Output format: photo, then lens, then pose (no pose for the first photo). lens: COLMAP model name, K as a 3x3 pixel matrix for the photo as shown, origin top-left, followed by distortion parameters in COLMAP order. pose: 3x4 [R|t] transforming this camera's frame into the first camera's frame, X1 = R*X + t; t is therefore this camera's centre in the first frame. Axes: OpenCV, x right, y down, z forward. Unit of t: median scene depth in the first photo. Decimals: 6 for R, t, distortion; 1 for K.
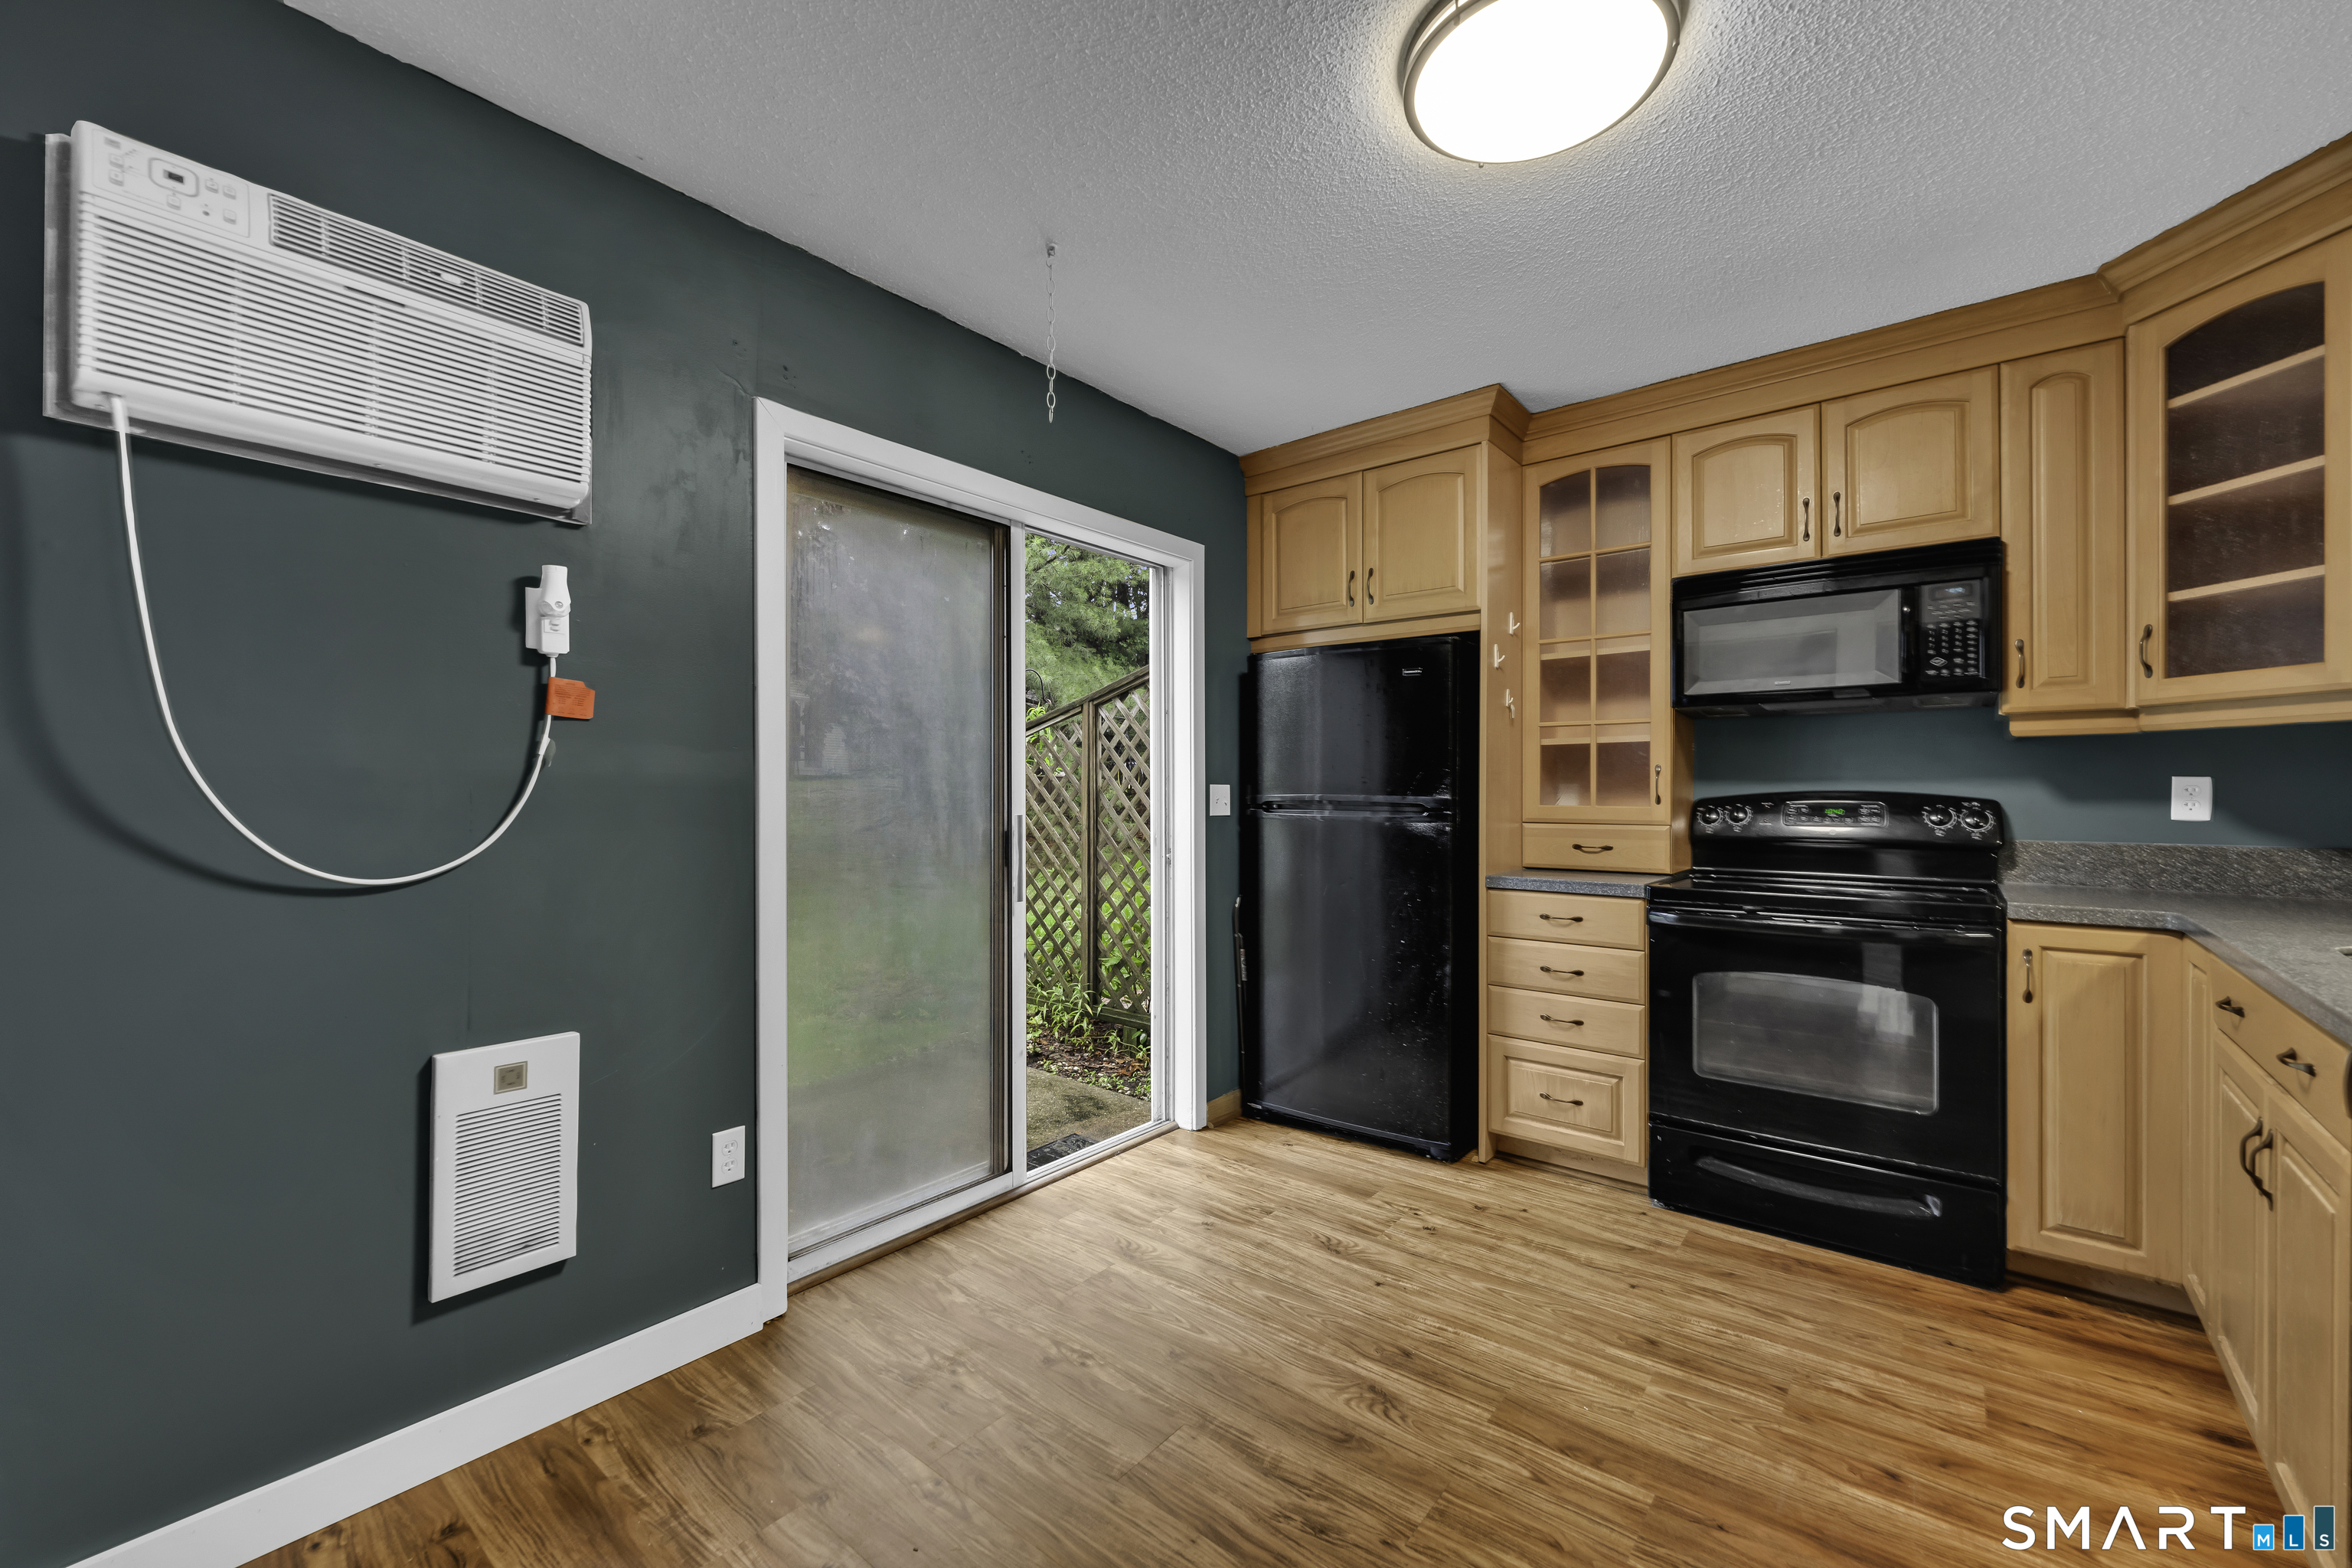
lens RADIAL K [[936.5, 0, 1182.7], [0, 936.5, 792.7], [0, 0, 1]] dist [-0.000648, -0.000111]
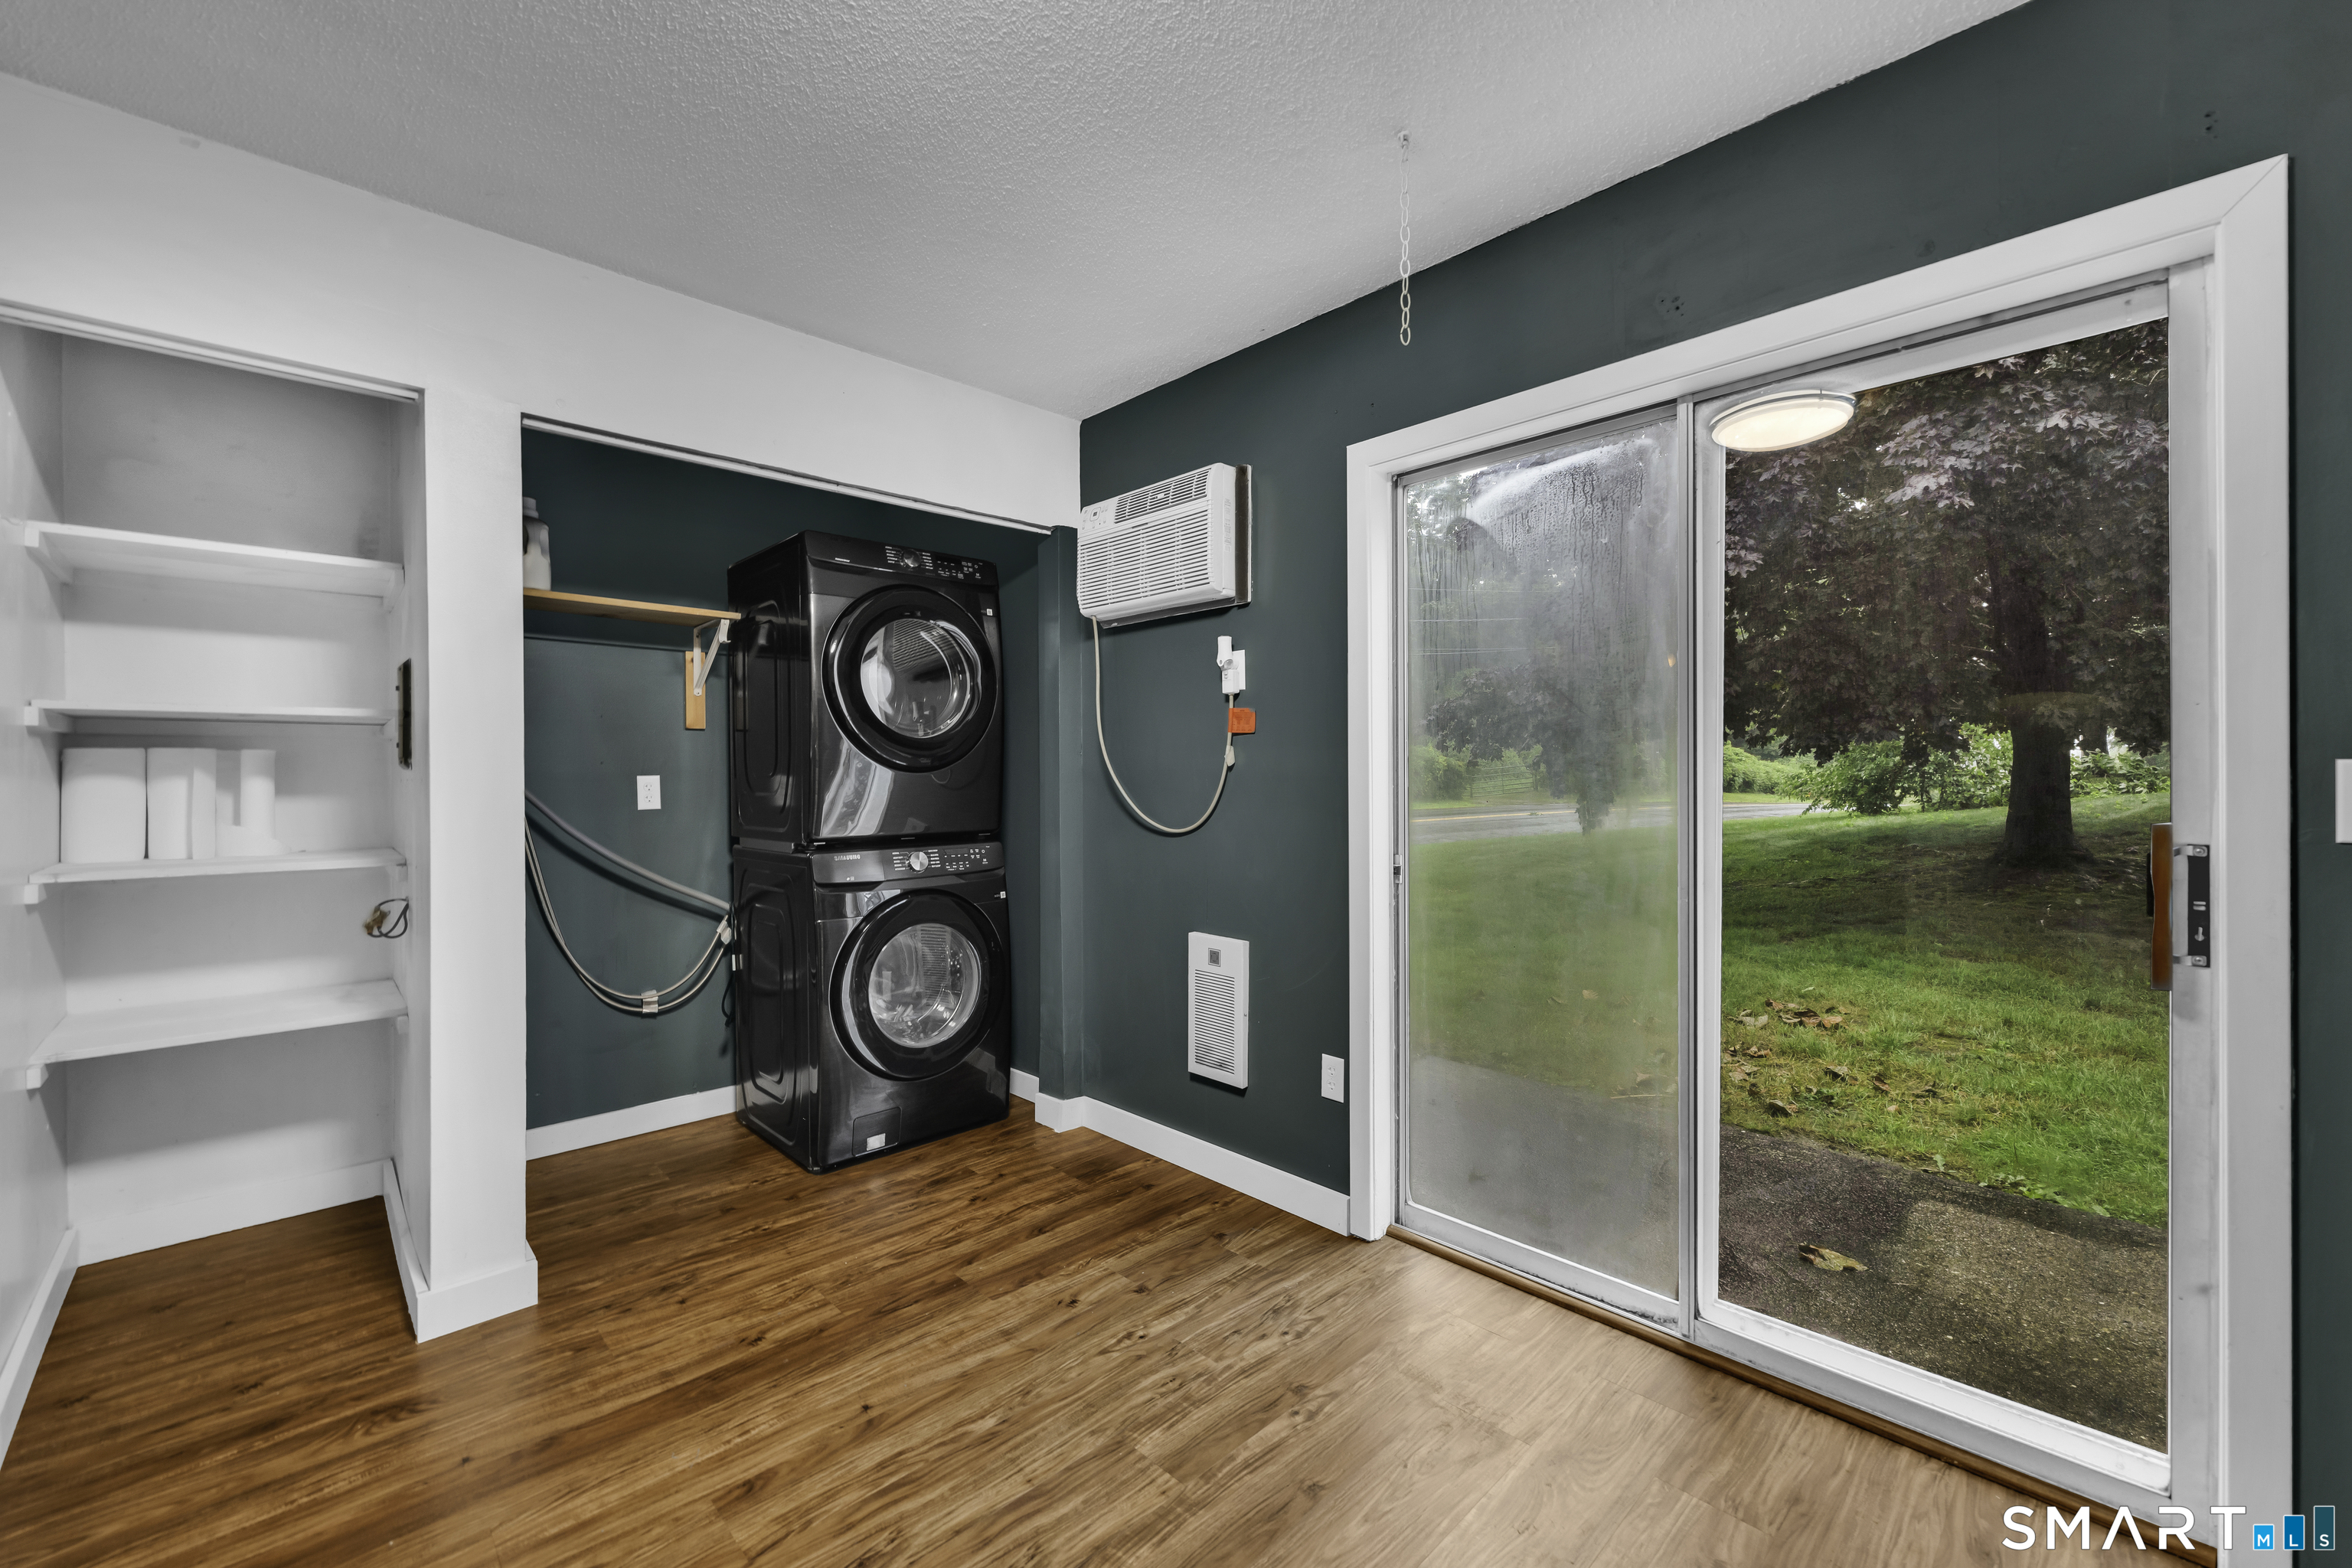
lens RADIAL K [[936.5, 0, 1154.7], [0, 936.5, 784.2], [0, 0, 1]] dist [-0.000648, -0.000111]
pose [[-0.130991, 0.001698, -0.991382, 0.874287], [0.002750, 0.999995, 0.001349, 0.000922], [0.991380, -0.002550, -0.130995, 1.066799]]
